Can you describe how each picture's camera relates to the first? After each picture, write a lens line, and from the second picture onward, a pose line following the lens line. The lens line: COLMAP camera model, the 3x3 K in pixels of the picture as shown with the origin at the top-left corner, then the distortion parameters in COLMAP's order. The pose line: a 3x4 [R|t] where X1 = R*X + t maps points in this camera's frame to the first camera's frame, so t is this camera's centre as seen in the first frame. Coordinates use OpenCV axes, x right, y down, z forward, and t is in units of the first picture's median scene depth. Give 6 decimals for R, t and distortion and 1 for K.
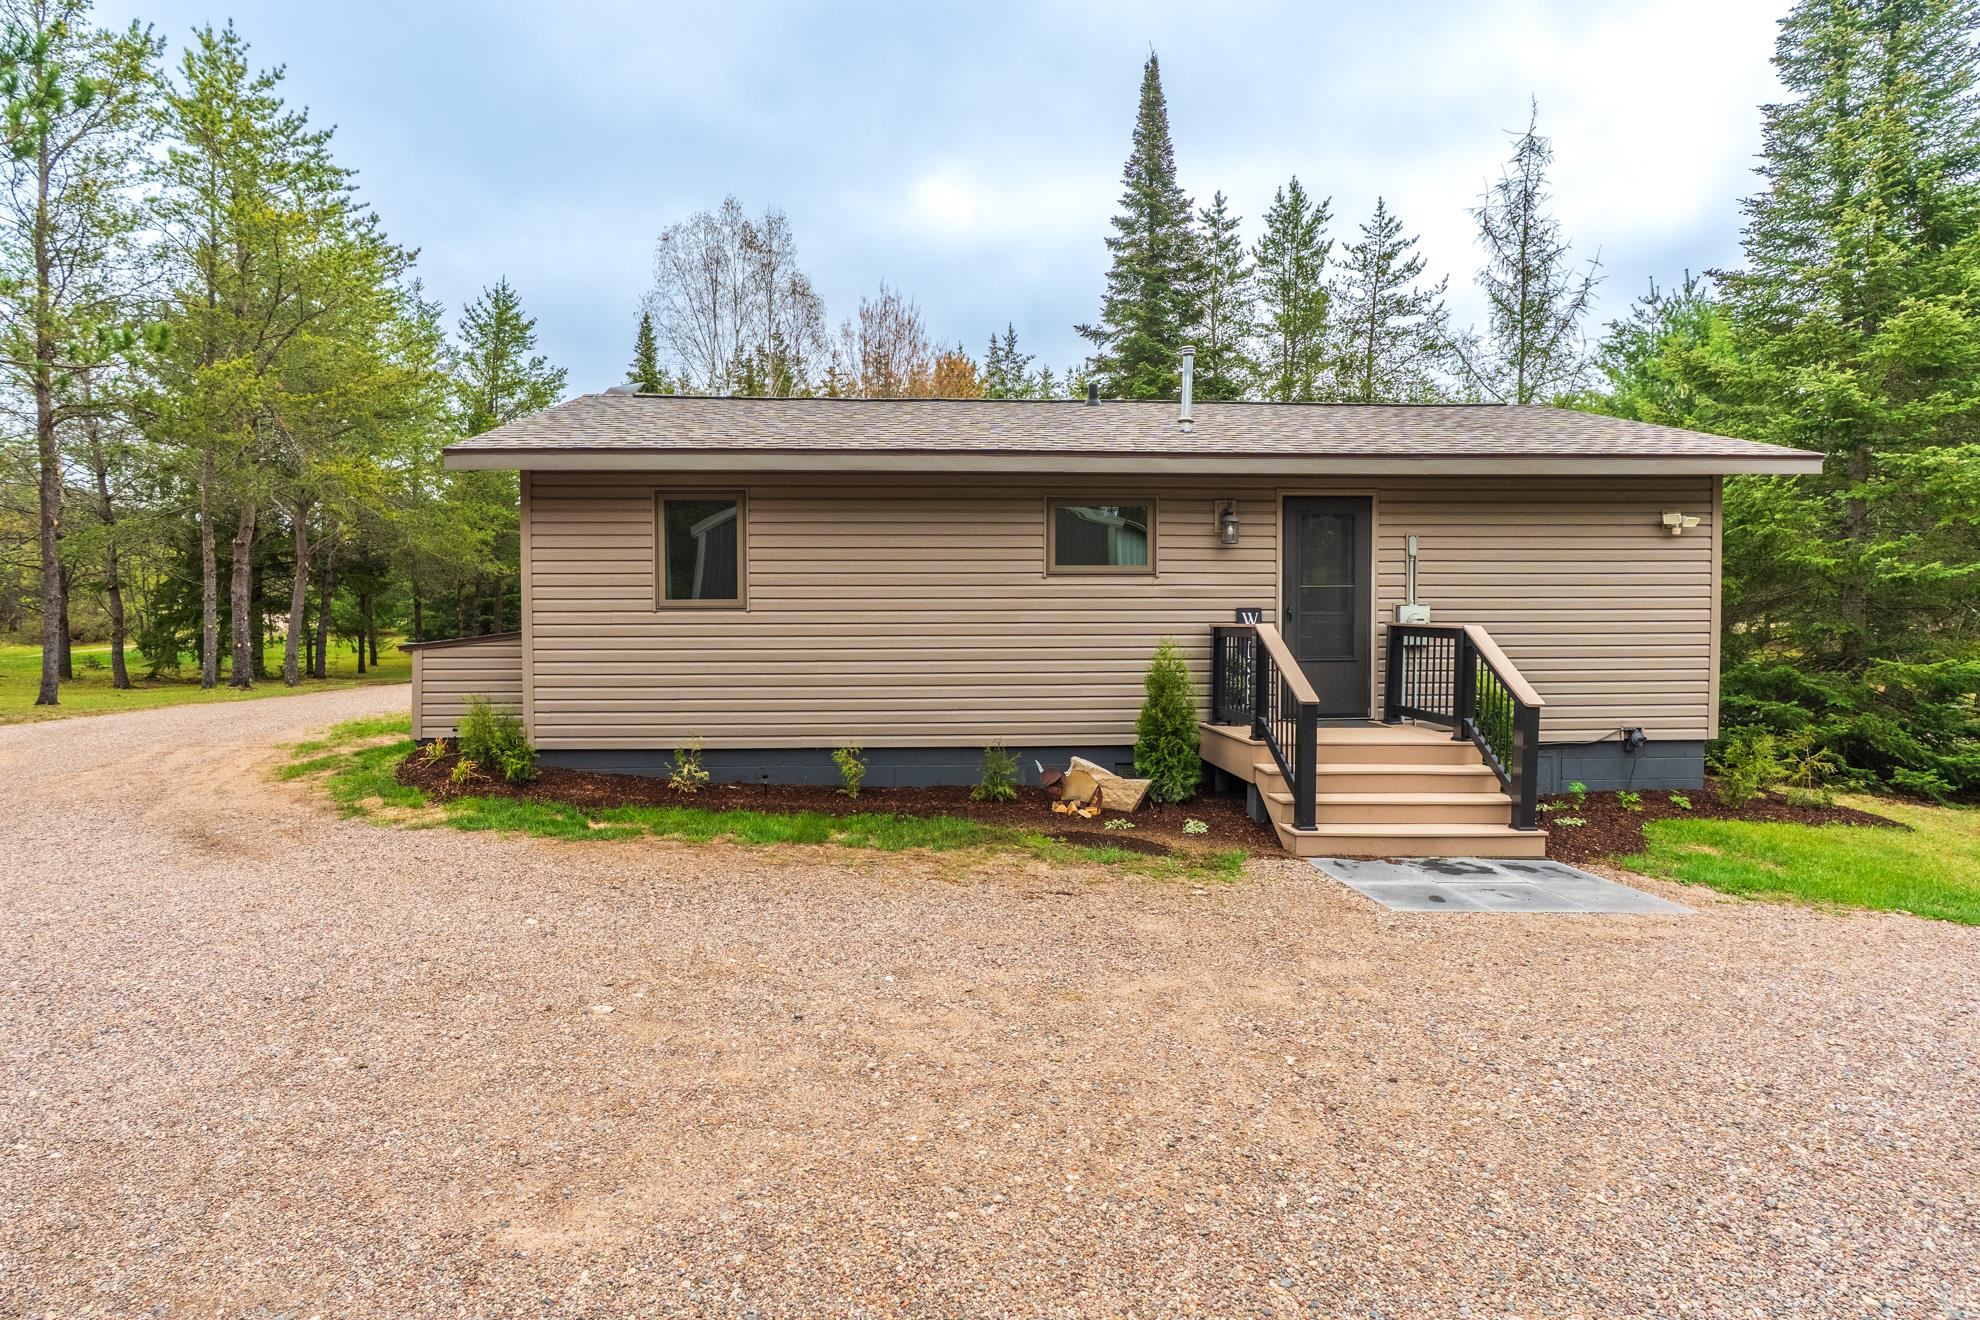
lens RADIAL K [[910.7, 0, 989.2], [0, 910.7, 652.0], [0, 0, 1]] dist [-0.005978, 0.002226]
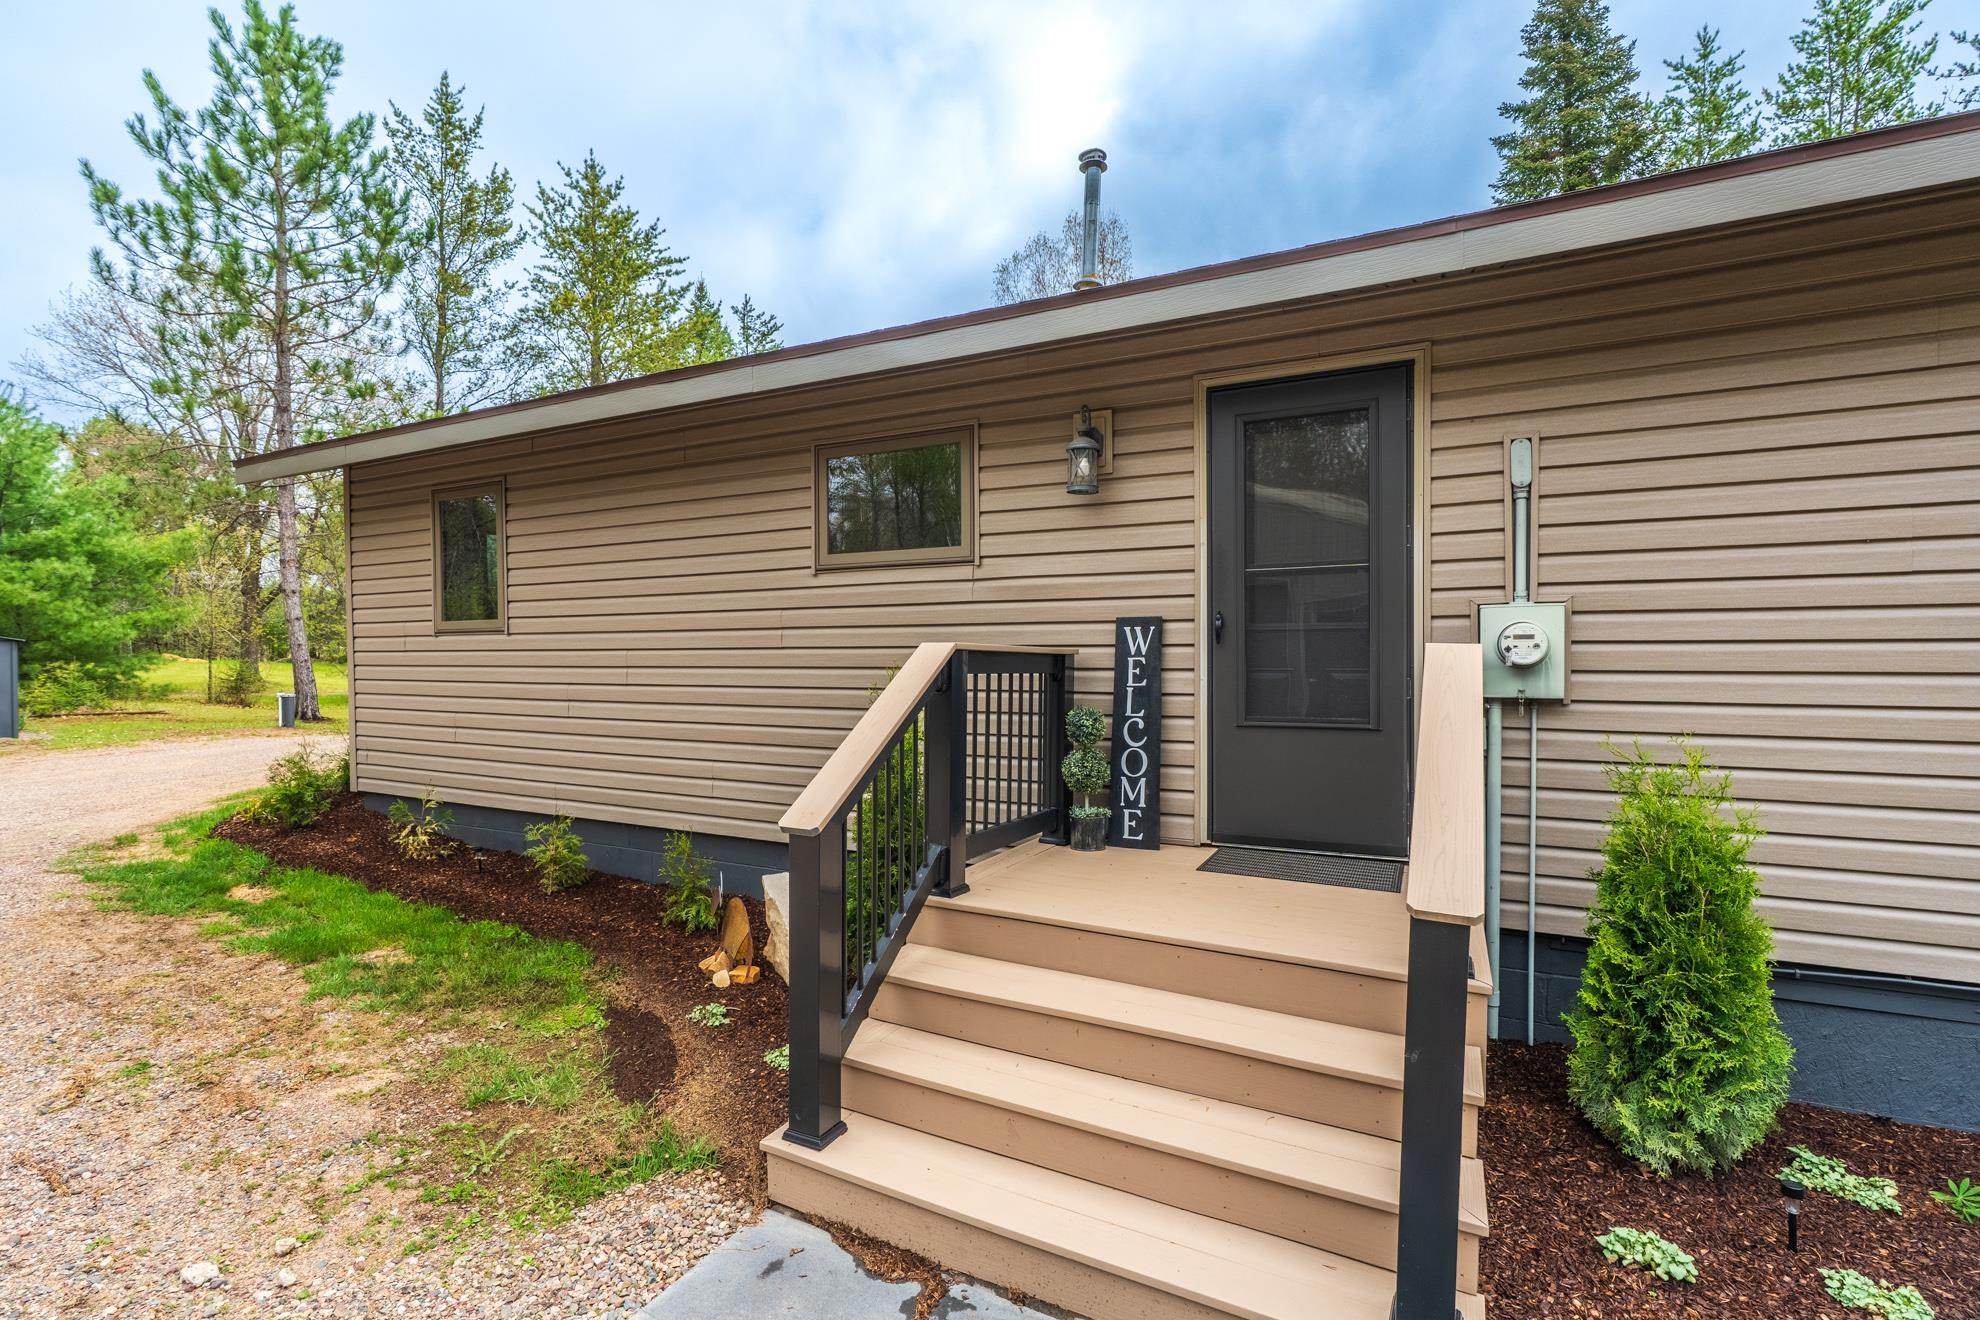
lens RADIAL K [[910.7, 0, 1019.3], [0, 910.7, 671.0], [0, 0, 1]] dist [-0.005978, 0.002226]
pose [[0.861111, 0.007124, -0.508367, 0.485344], [-0.021127, 0.999540, -0.021778, -0.006141], [0.507978, 0.029494, 0.860865, 0.528877]]
